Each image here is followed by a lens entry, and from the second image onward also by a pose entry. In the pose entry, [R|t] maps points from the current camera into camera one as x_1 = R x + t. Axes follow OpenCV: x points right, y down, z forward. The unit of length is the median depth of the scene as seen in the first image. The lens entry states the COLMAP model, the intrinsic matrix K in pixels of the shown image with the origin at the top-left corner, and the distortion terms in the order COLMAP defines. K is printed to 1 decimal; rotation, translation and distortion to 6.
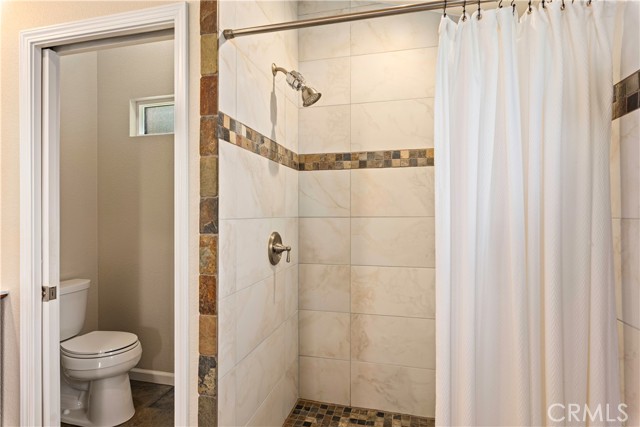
lens RADIAL K [[344.9, 0, 317.3], [0, 344.9, 214.0], [0, 0, 1]] dist [-0.005067, 0.001248]
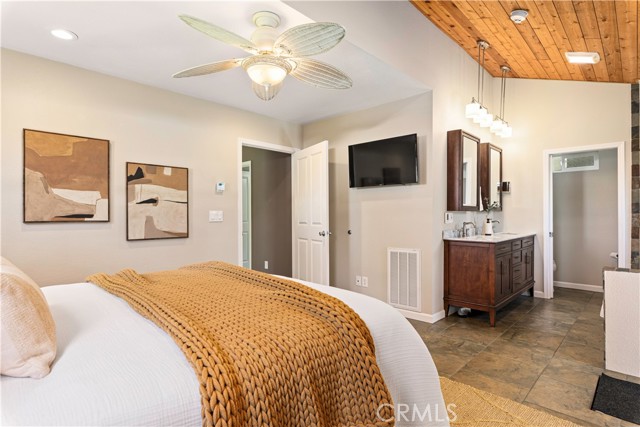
lens RADIAL K [[344.9, 0, 323.4], [0, 344.9, 215.4], [0, 0, 1]] dist [-0.005067, 0.001248]
pose [[0.867146, 0.000076, -0.498055, -1.016479], [0.002279, 0.999989, 0.004121, 0.044468], [0.498050, -0.004708, 0.867136, -2.641524]]
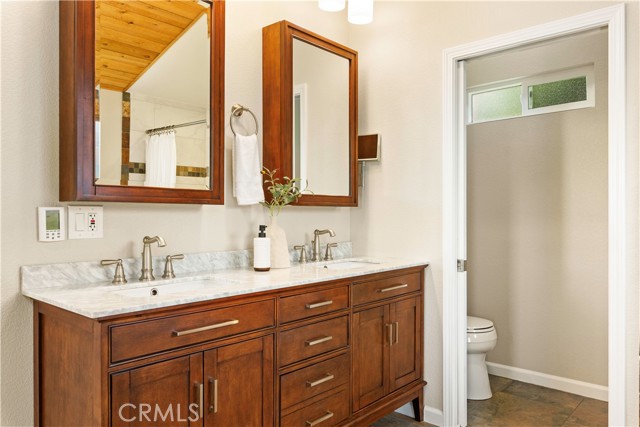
lens RADIAL K [[446.8, 0, 318.4], [0, 446.8, 209.8], [0, 0, 1]] dist [-0.021543, -0.005215]
pose [[0.864677, -0.003650, -0.502315, -0.443811], [0.003160, 0.999993, -0.001827, 0.040185], [0.502318, -0.000007, 0.864683, -0.587901]]
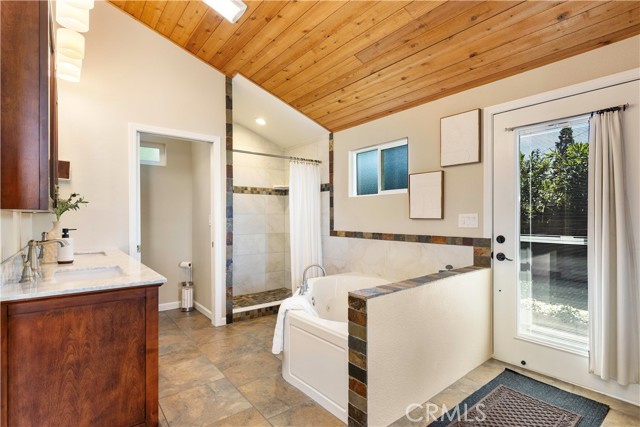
lens RADIAL K [[311.9, 0, 320.4], [0, 311.9, 219.7], [0, 0, 1]] dist [0.001903, 0.000165]
pose [[0.617595, -0.007321, 0.786462, -1.592651], [0.000992, 0.999963, 0.008530, 0.039989], [-0.786495, -0.004488, 0.617580, -1.044094]]
